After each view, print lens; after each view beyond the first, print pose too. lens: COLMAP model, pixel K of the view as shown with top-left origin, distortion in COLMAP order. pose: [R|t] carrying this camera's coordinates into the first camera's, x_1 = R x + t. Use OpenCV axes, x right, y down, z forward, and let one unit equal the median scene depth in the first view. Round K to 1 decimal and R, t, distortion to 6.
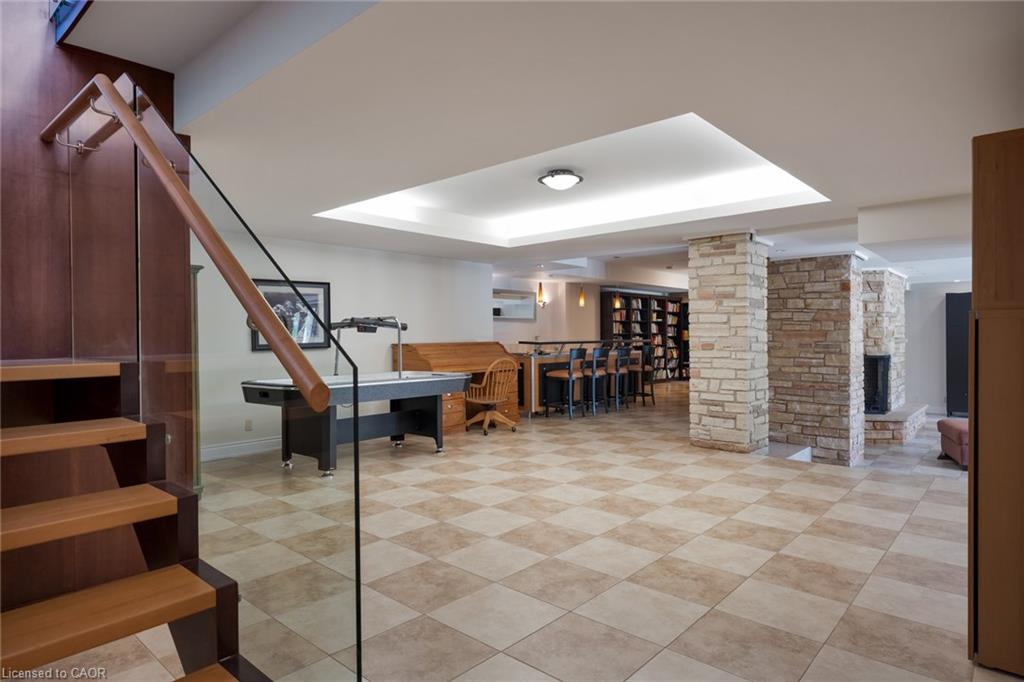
lens RADIAL K [[588.2, 0, 512.0], [0, 588.2, 341.0], [0, 0, 1]] dist [-0.000234, -0.000019]
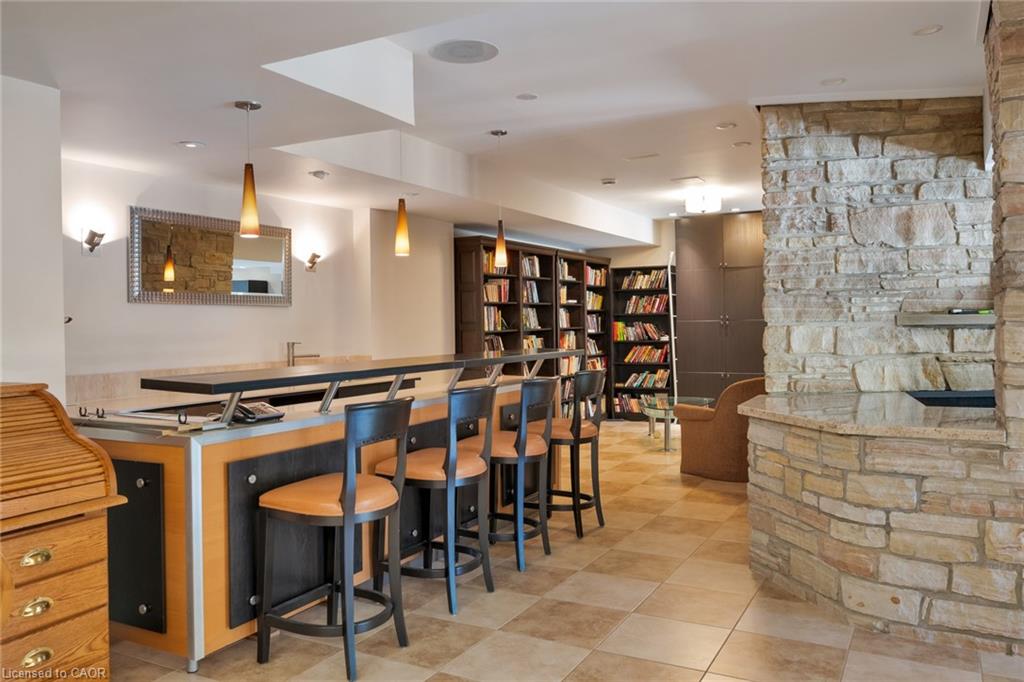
lens RADIAL K [[777.1, 0, 512.0], [0, 777.1, 341.0], [0, 0, 1]] dist [0.000546, 0.000135]
pose [[0.974456, -0.011393, 0.224291, 0.058488], [0.008927, 0.999888, 0.012005, -0.011621], [-0.224403, -0.009696, 0.974448, 0.405767]]
